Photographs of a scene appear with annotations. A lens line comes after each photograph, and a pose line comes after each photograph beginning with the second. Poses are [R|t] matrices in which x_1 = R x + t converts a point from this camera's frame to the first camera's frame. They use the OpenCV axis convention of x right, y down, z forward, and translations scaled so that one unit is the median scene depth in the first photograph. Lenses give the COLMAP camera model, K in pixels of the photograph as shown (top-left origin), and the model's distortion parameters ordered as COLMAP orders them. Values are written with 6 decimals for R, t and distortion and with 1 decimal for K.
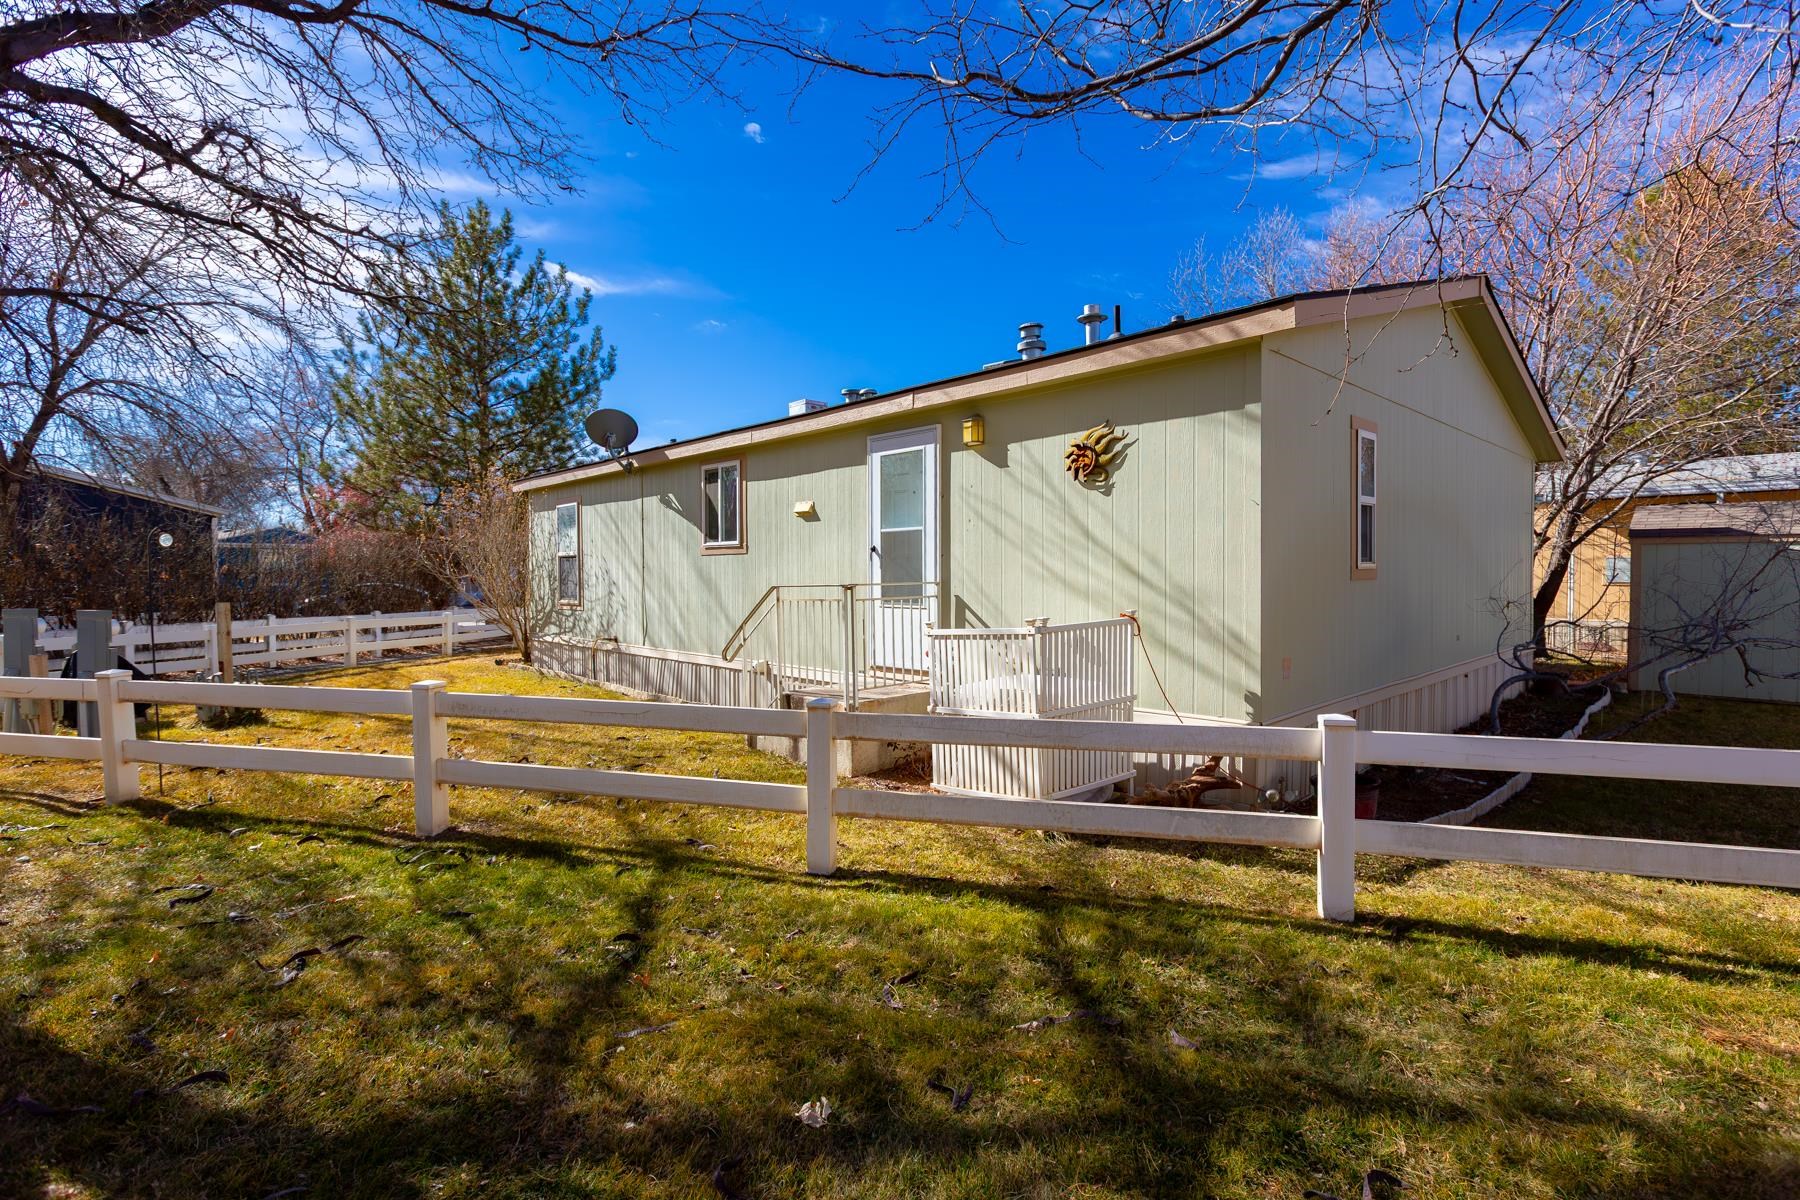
lens RADIAL K [[808.6, 0, 899.6], [0, 808.6, 589.8], [0, 0, 1]] dist [-0.000701, 0.000204]
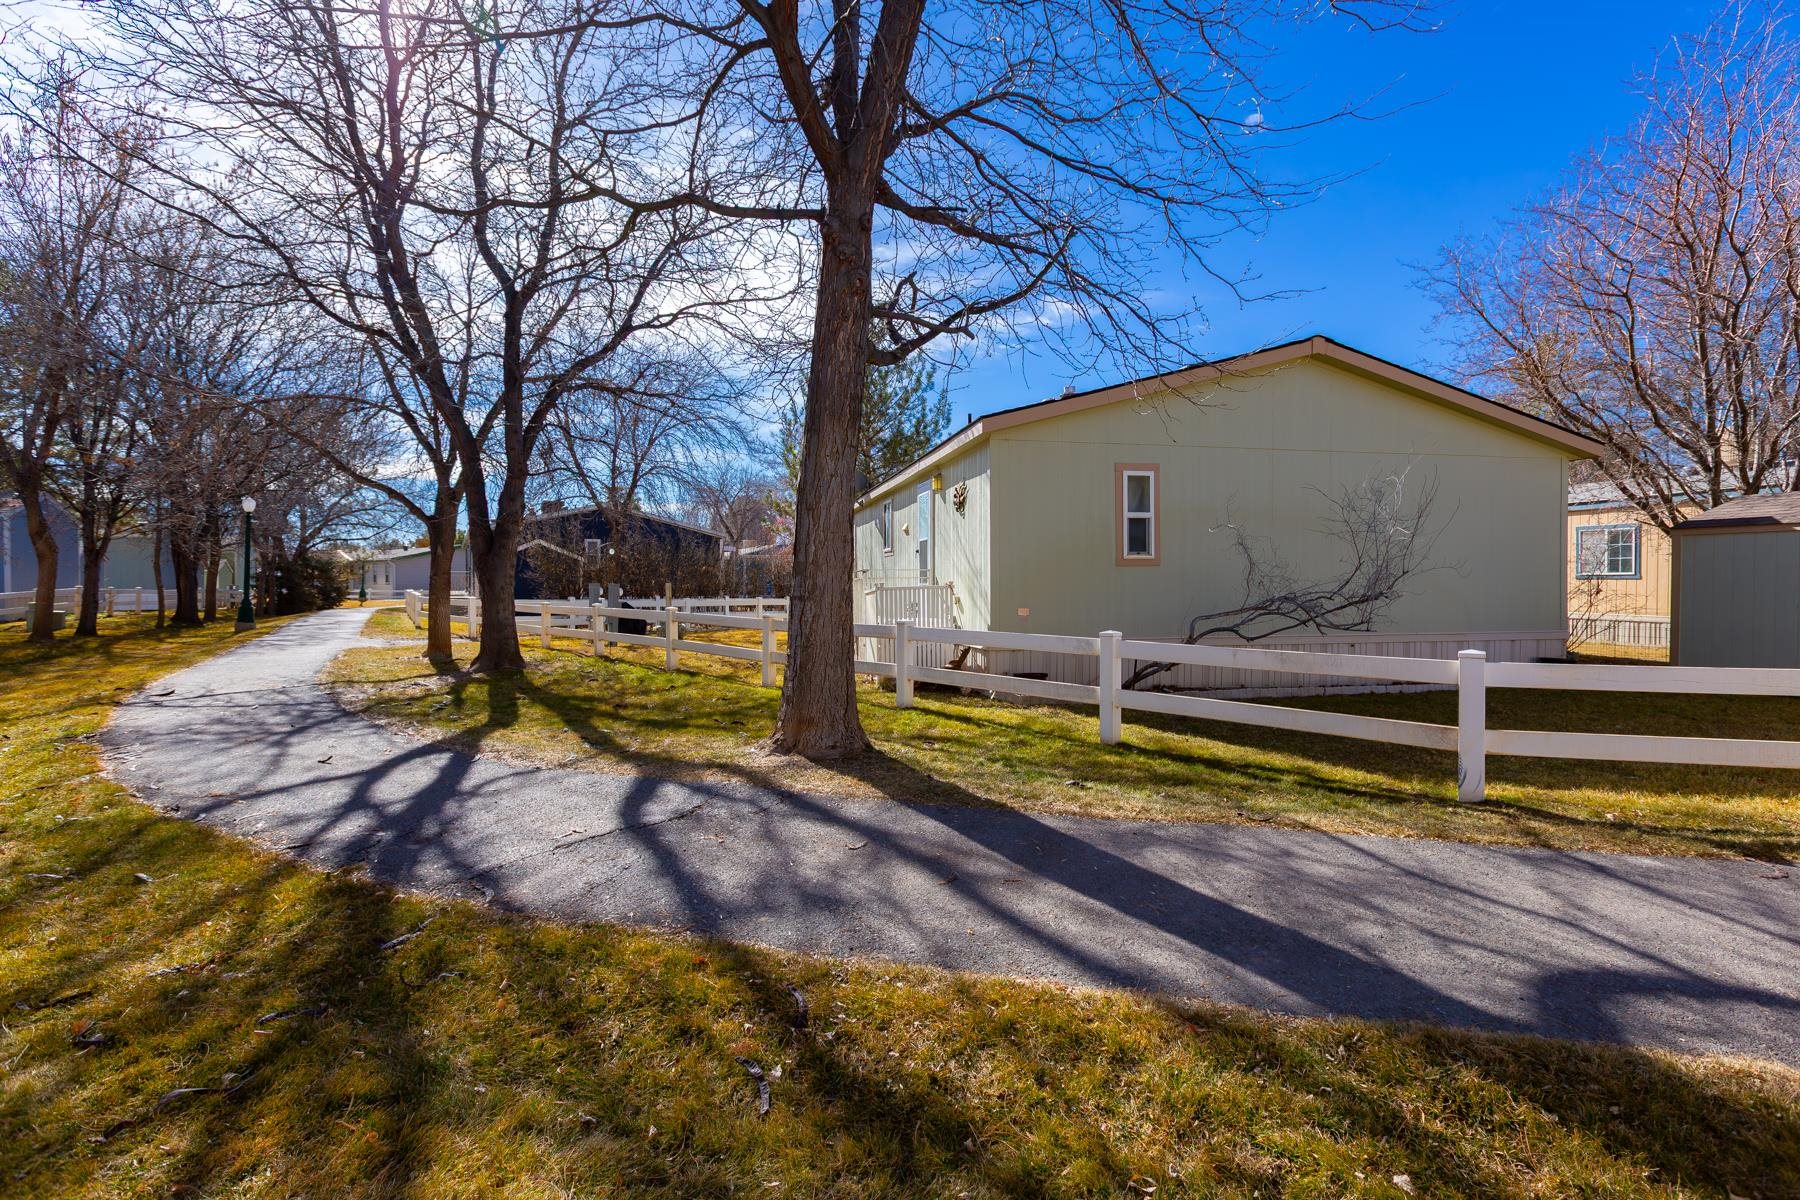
lens RADIAL K [[808.6, 0, 899.6], [0, 808.6, 589.8], [0, 0, 1]] dist [-0.000701, 0.000204]
pose [[0.868447, 0.015473, -0.495541, 0.460235], [-0.025269, 0.999595, -0.013072, 0.043925], [0.495138, 0.023874, 0.868486, -0.361817]]
